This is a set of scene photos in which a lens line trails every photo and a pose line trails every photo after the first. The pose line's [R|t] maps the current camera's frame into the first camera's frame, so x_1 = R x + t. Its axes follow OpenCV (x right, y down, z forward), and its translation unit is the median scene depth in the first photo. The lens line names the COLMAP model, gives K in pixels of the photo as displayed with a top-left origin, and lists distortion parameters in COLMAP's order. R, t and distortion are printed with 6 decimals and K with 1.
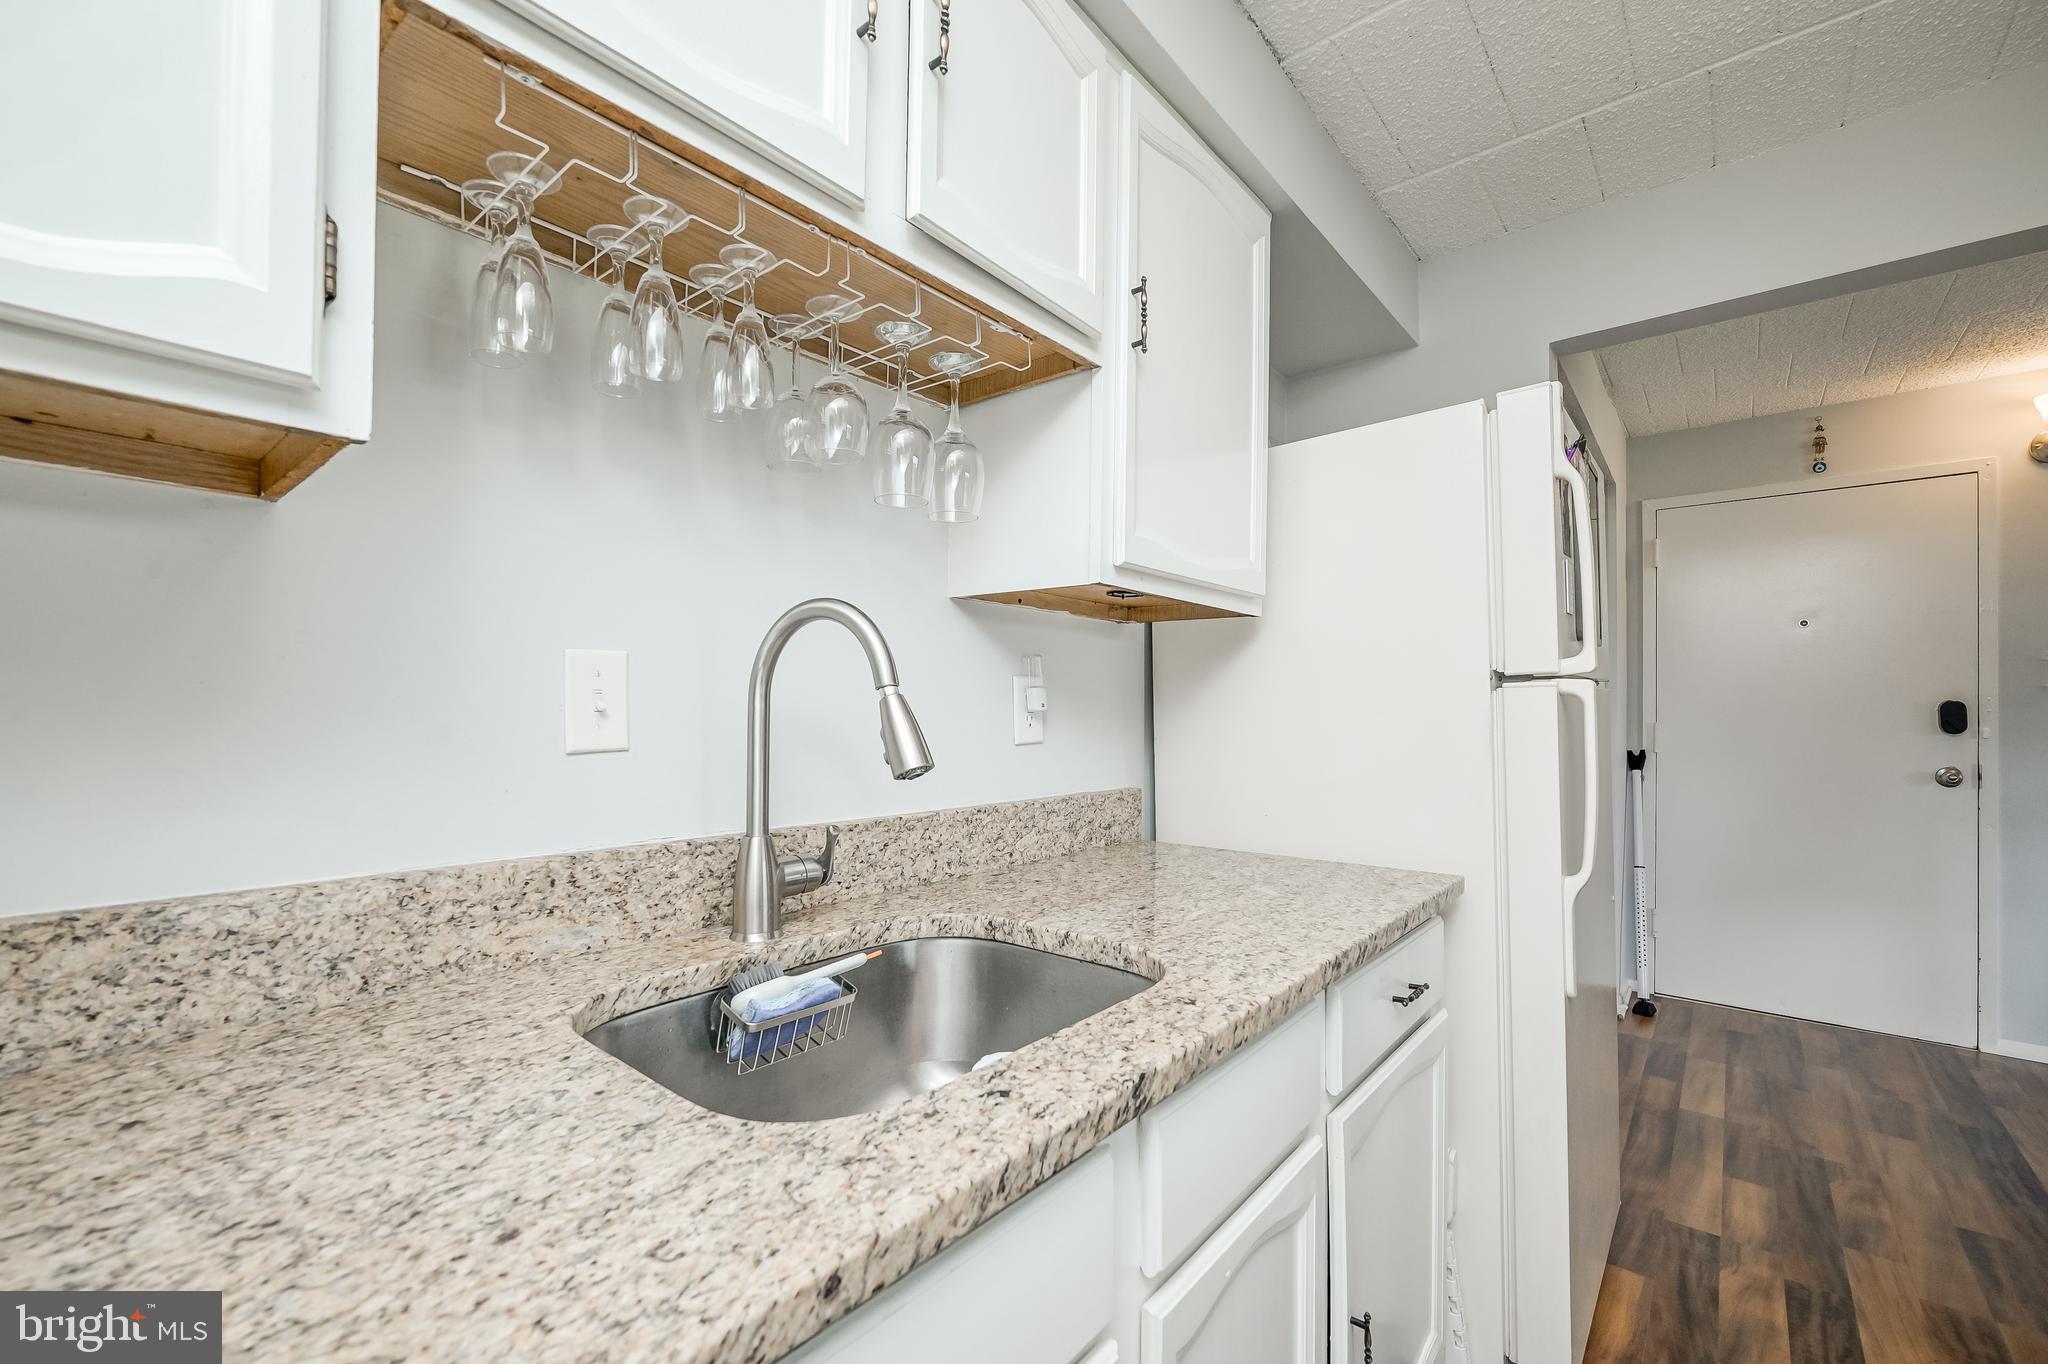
lens RADIAL K [[827.5, 0, 1014.4], [0, 827.5, 713.7], [0, 0, 1]] dist [-0.005383, -0.000325]
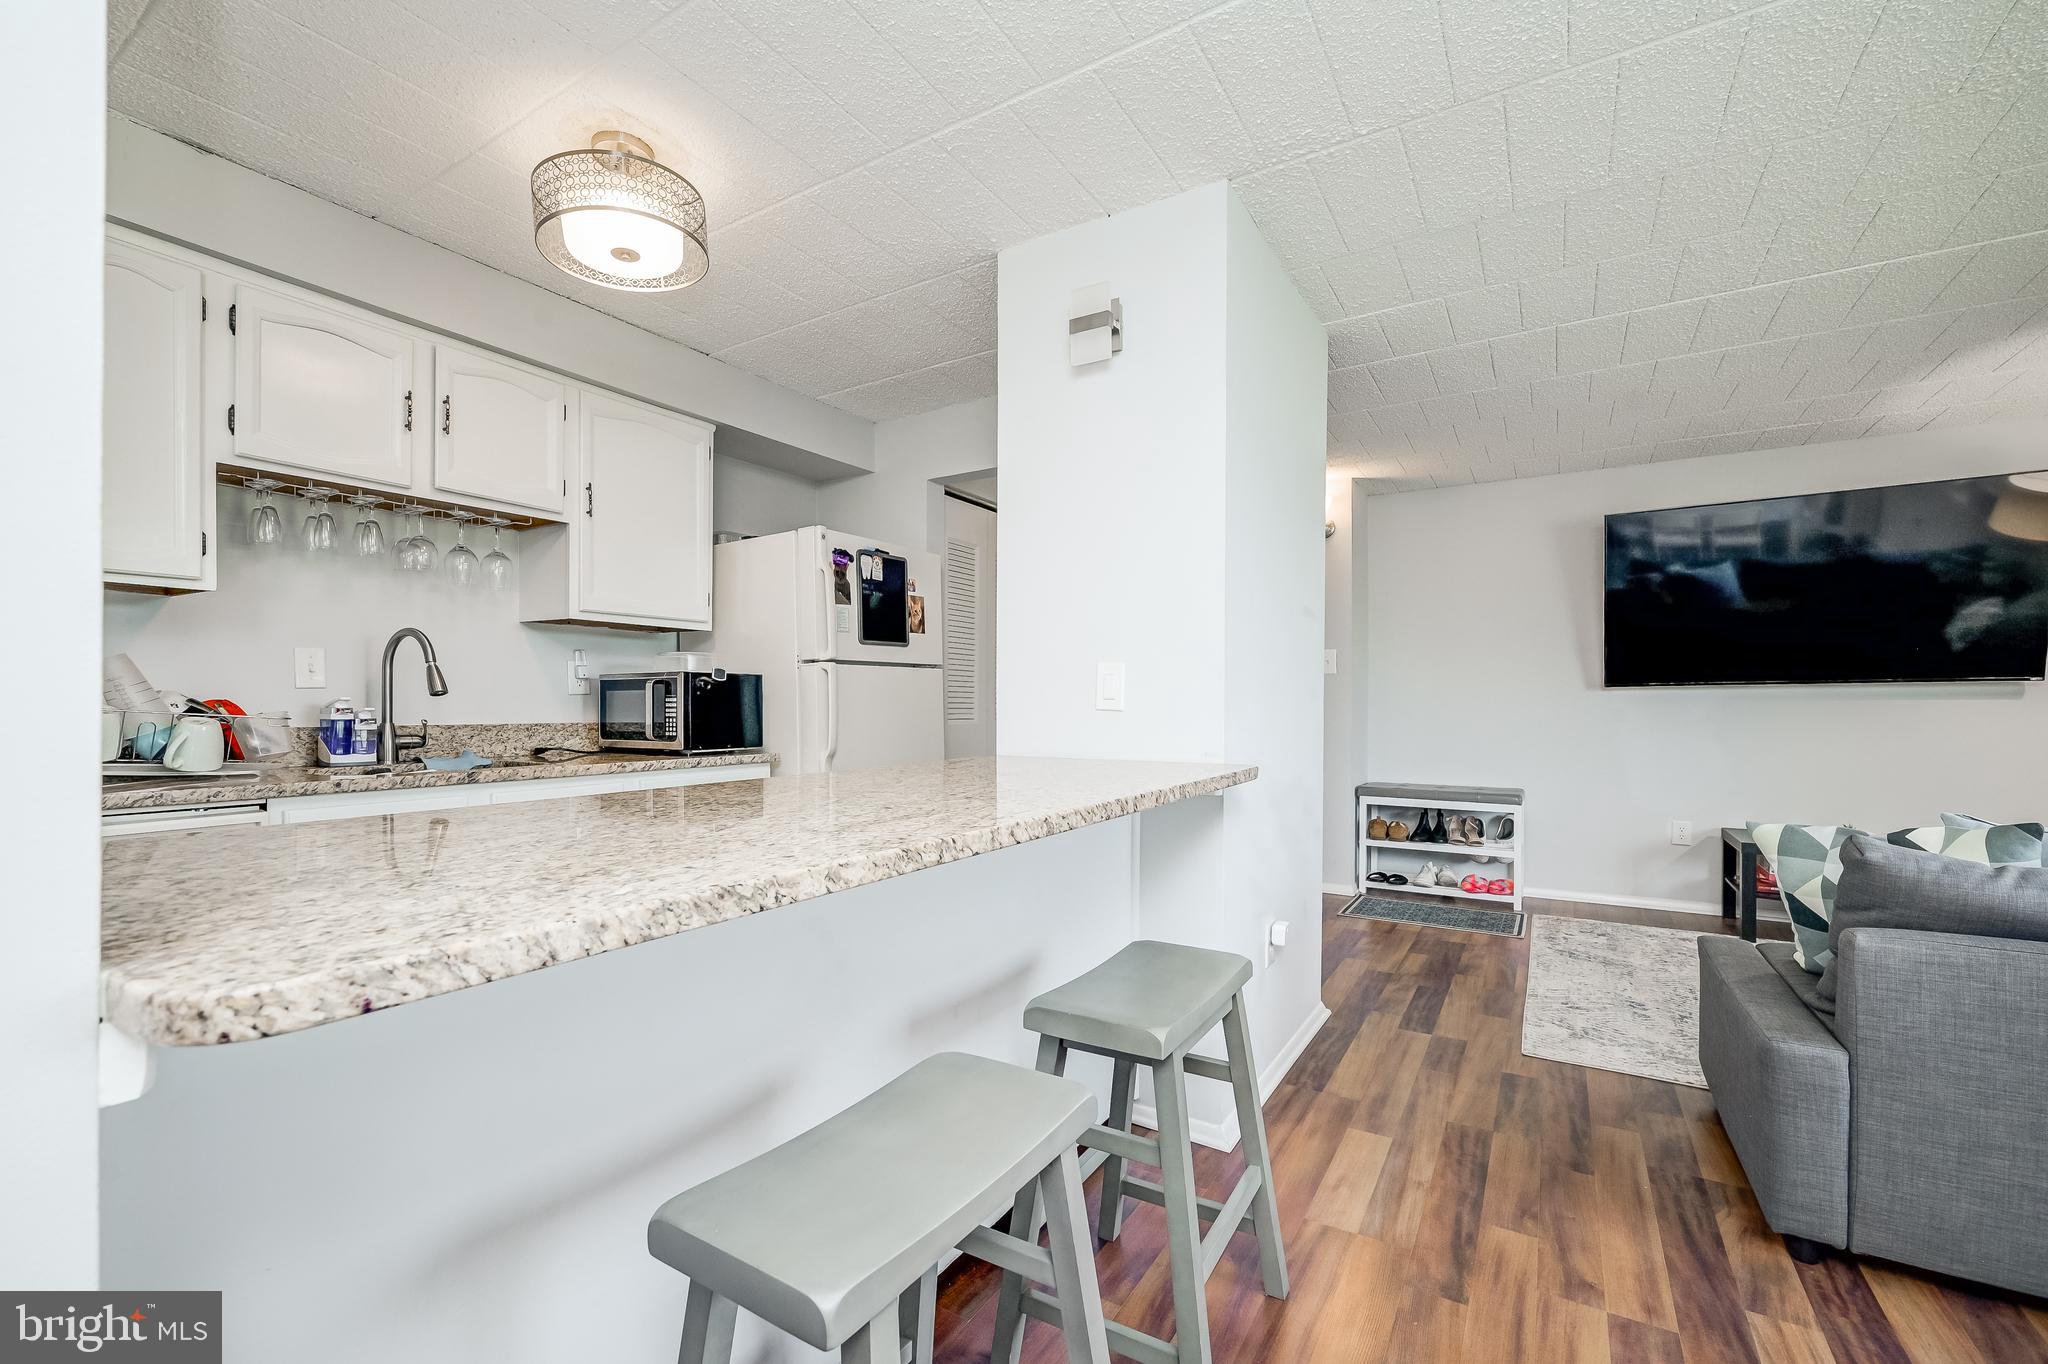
lens RADIAL K [[827.5, 0, 1031.7], [0, 827.5, 696.4], [0, 0, 1]] dist [-0.005383, -0.000325]
pose [[0.990630, -0.002803, 0.136545, 1.220388], [0.004271, 0.999936, -0.010460, 0.099087], [-0.136507, 0.010945, 0.990579, -1.638883]]
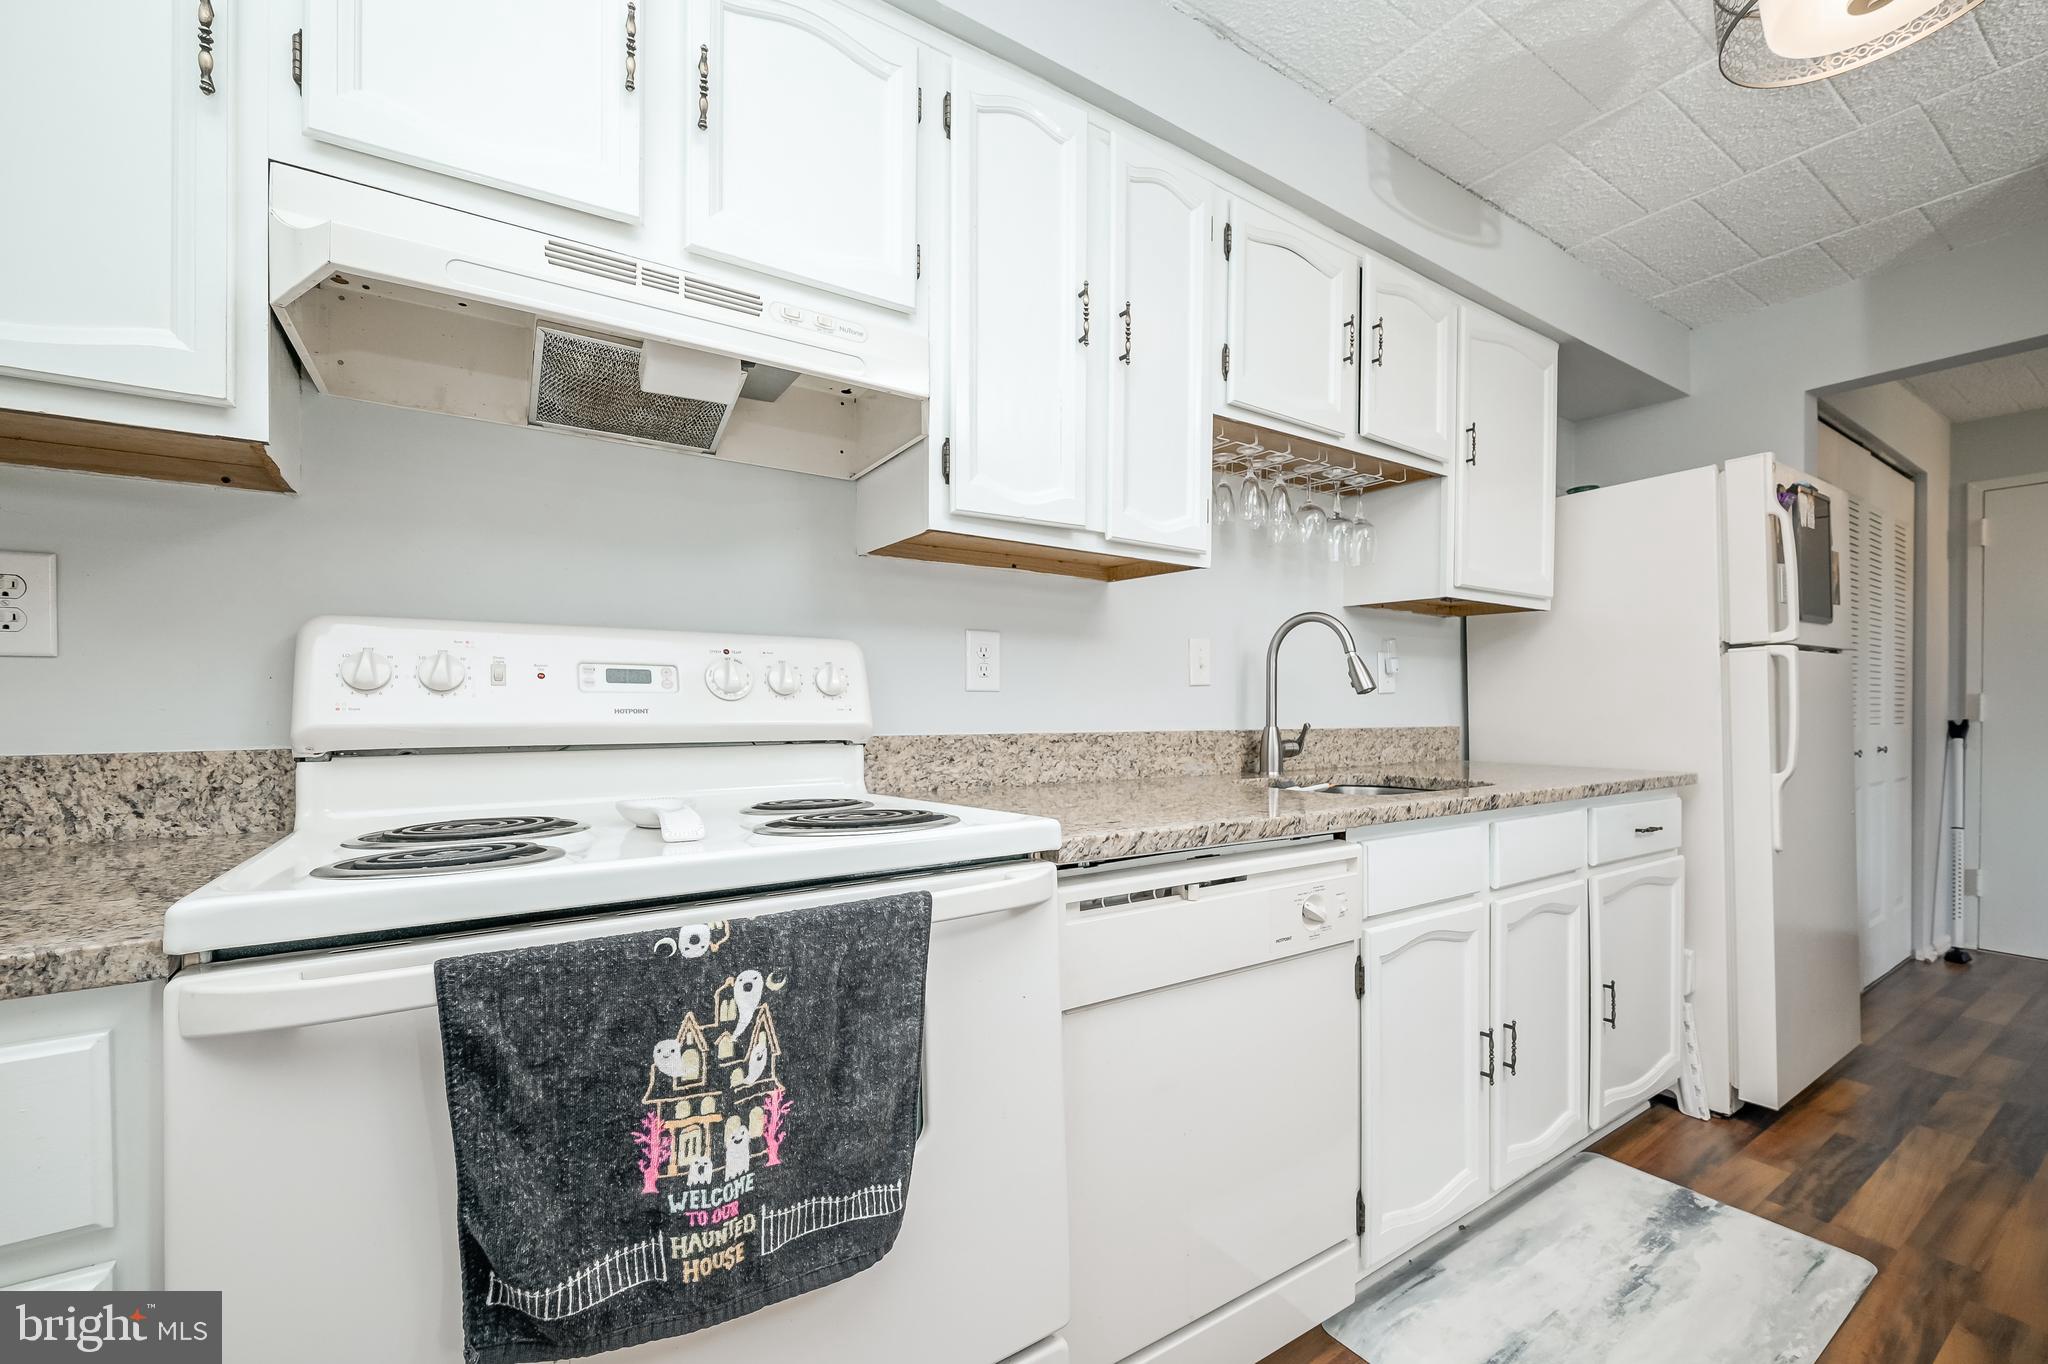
lens RADIAL K [[827.5, 0, 1013.9], [0, 827.5, 707.6], [0, 0, 1]] dist [-0.005383, -0.000325]
pose [[0.957543, 0.001148, -0.288288, -0.325000], [-0.001124, 0.999999, 0.000247, 0.097992], [0.288288, 0.000087, 0.957544, -1.146957]]
